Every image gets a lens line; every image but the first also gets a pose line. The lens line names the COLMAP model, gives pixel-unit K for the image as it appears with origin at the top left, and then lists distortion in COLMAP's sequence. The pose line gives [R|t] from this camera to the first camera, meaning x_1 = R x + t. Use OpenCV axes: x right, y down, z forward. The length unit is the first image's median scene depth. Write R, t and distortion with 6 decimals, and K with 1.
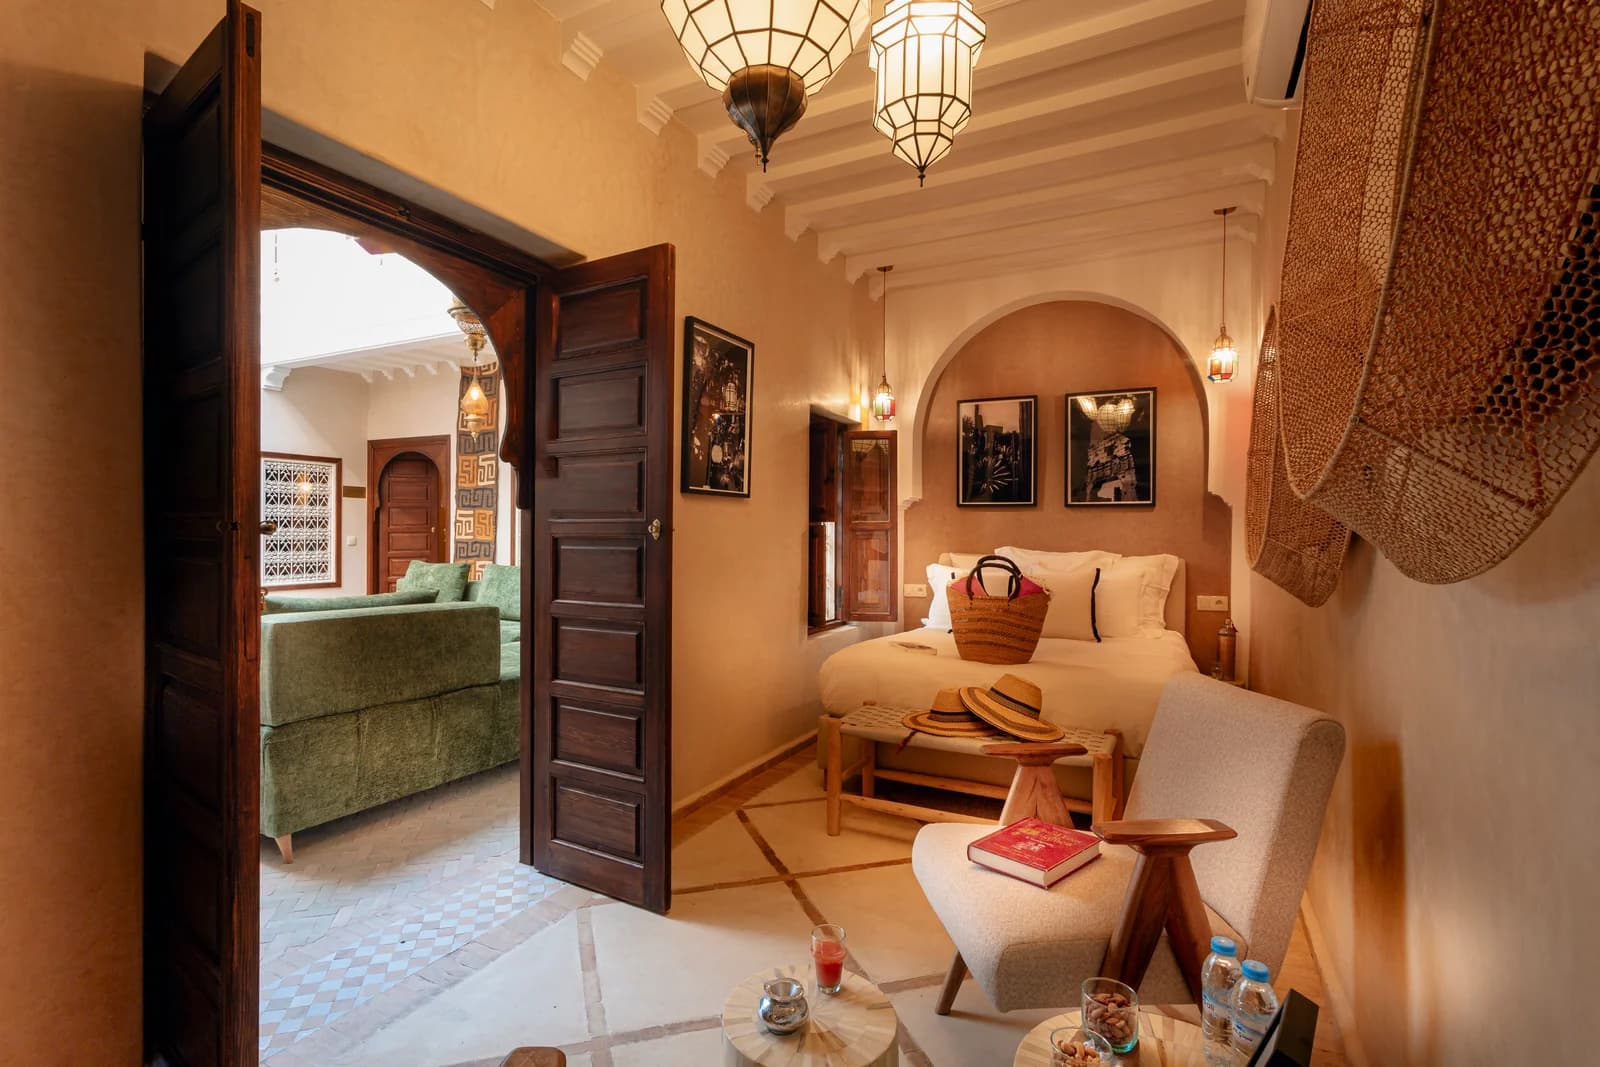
lens RADIAL K [[743.0, 0, 784.8], [0, 743.0, 535.3], [0, 0, 1]] dist [0.001832, 0.000334]
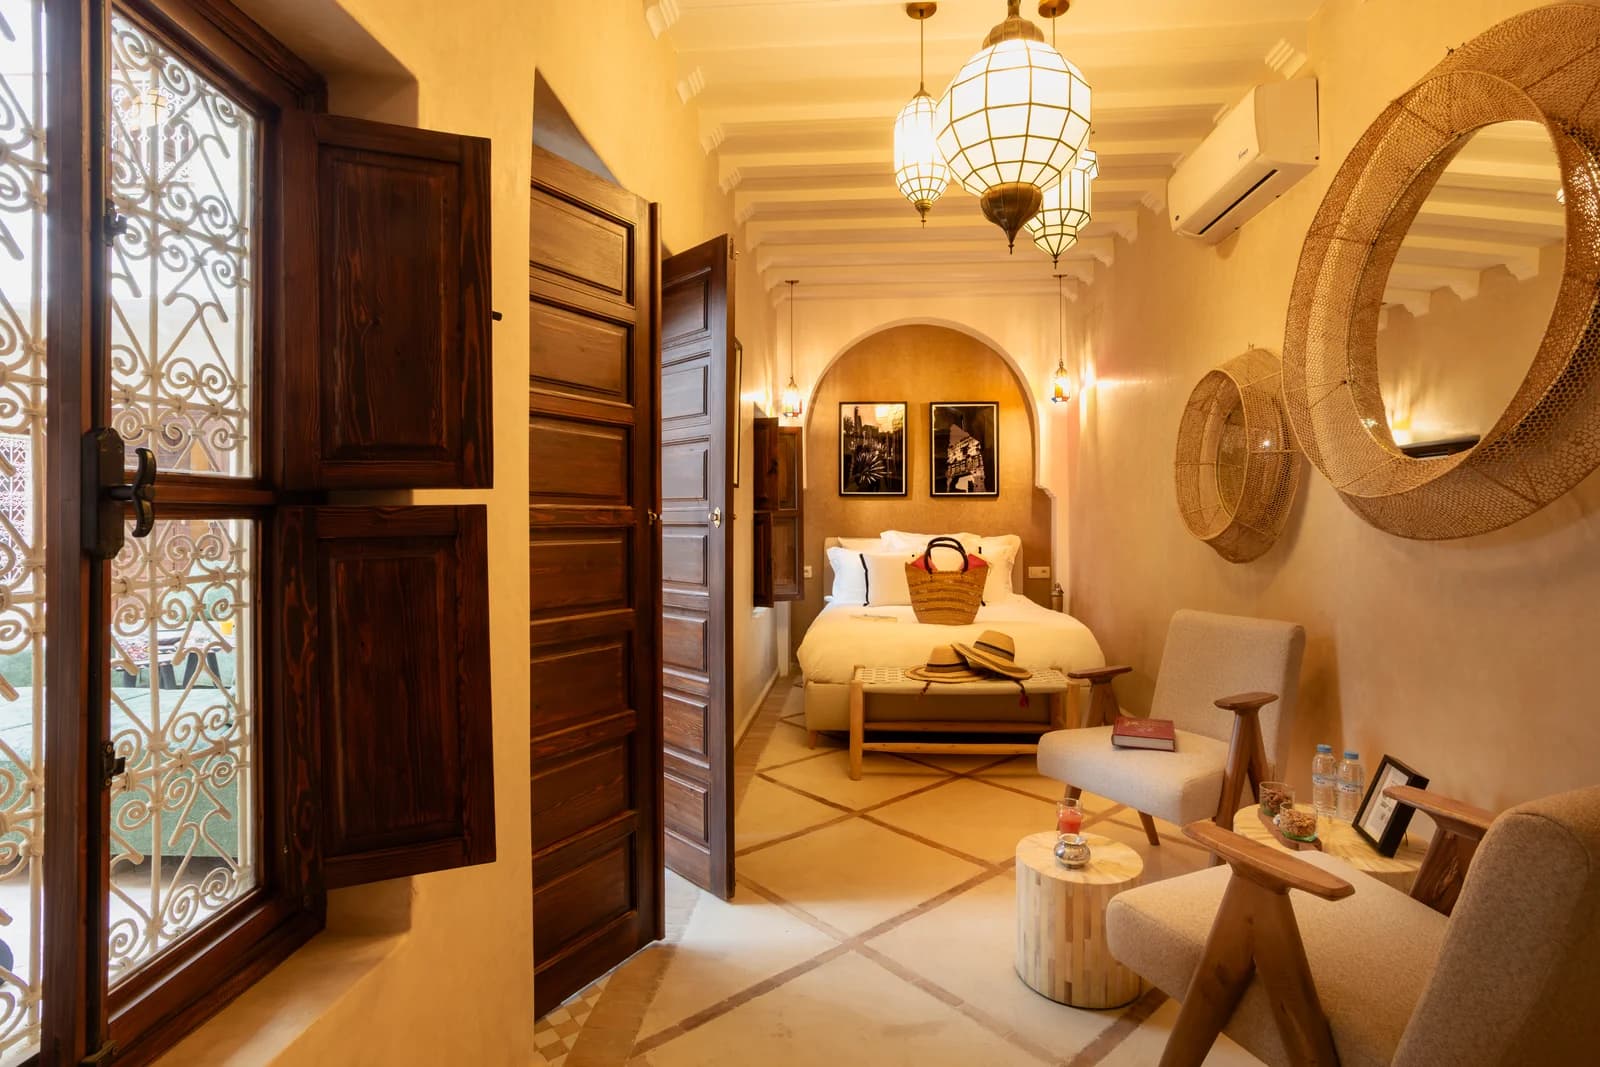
lens RADIAL K [[769.3, 0, 801.5], [0, 769.3, 511.9], [0, 0, 1]] dist [-0.013471, 0.000719]
pose [[0.909416, -0.004345, 0.415864, -0.392947], [0.010116, 0.999881, -0.011675, -0.001682], [-0.415764, 0.014824, 0.909352, -0.045938]]
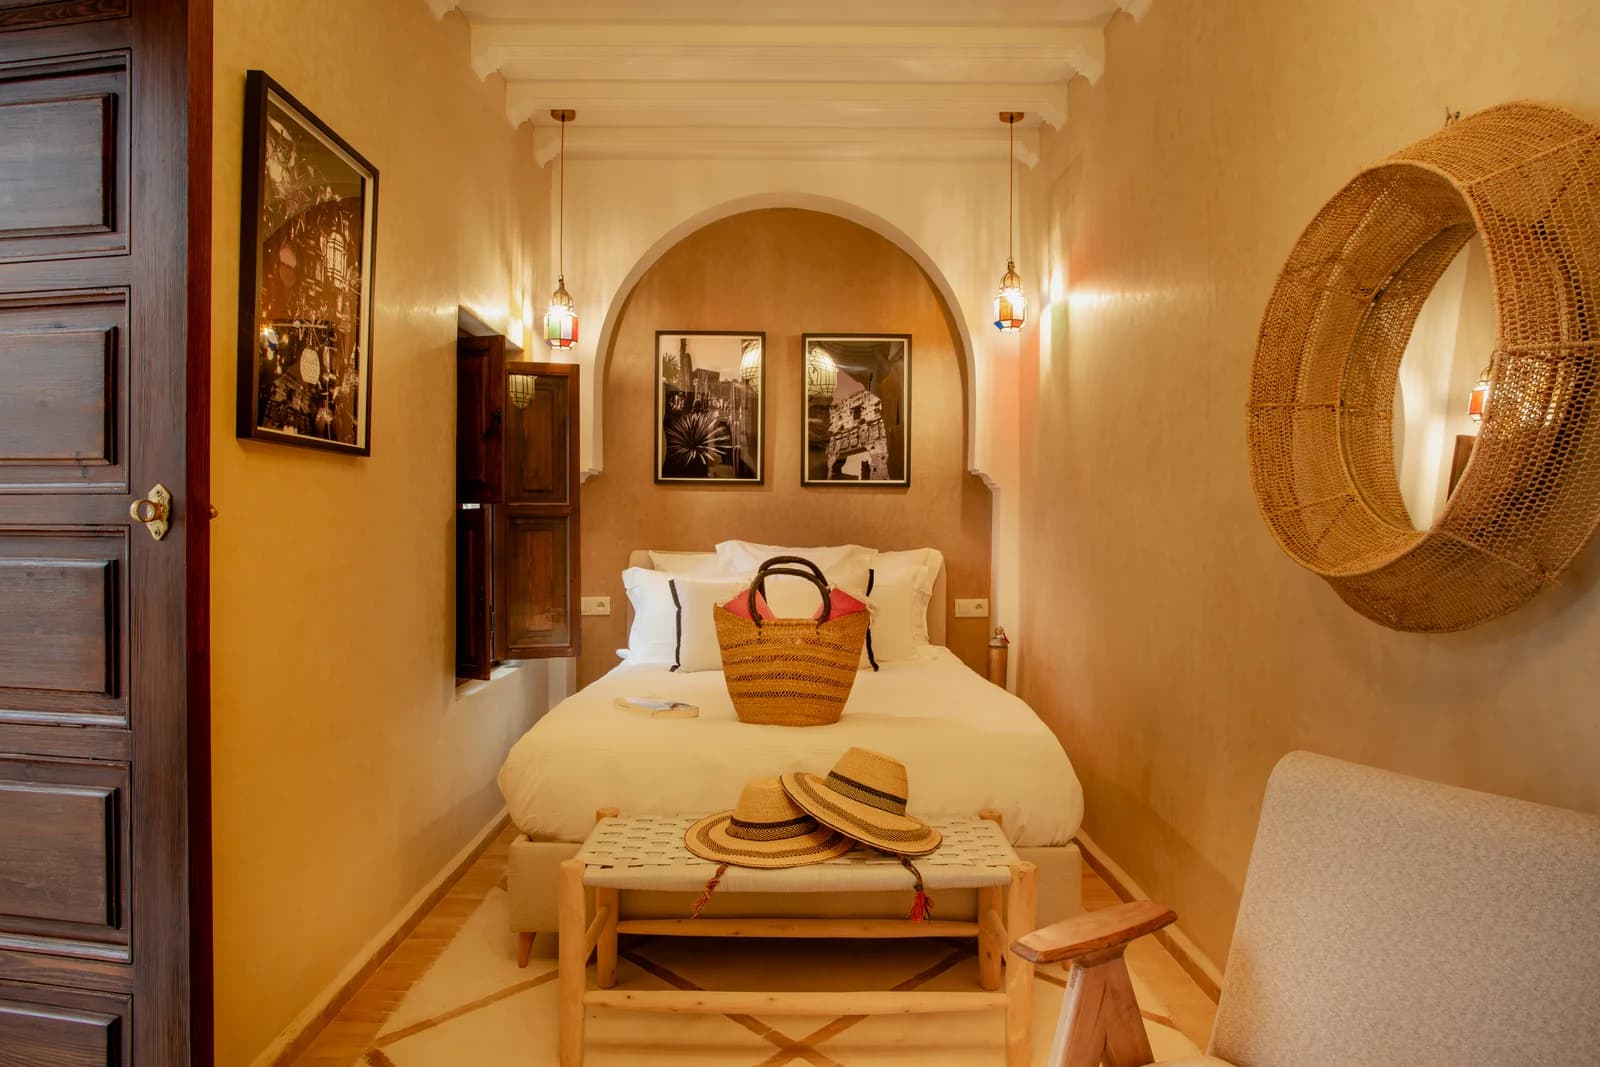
lens RADIAL K [[884.0, 0, 758.4], [0, 884.0, 535.7], [0, 0, 1]] dist [-0.032269, 0.001780]
pose [[0.888174, -0.007851, 0.459440, -0.081991], [0.001435, 0.999897, 0.014313, -0.001507], [-0.459504, -0.012053, 0.888094, 0.281352]]
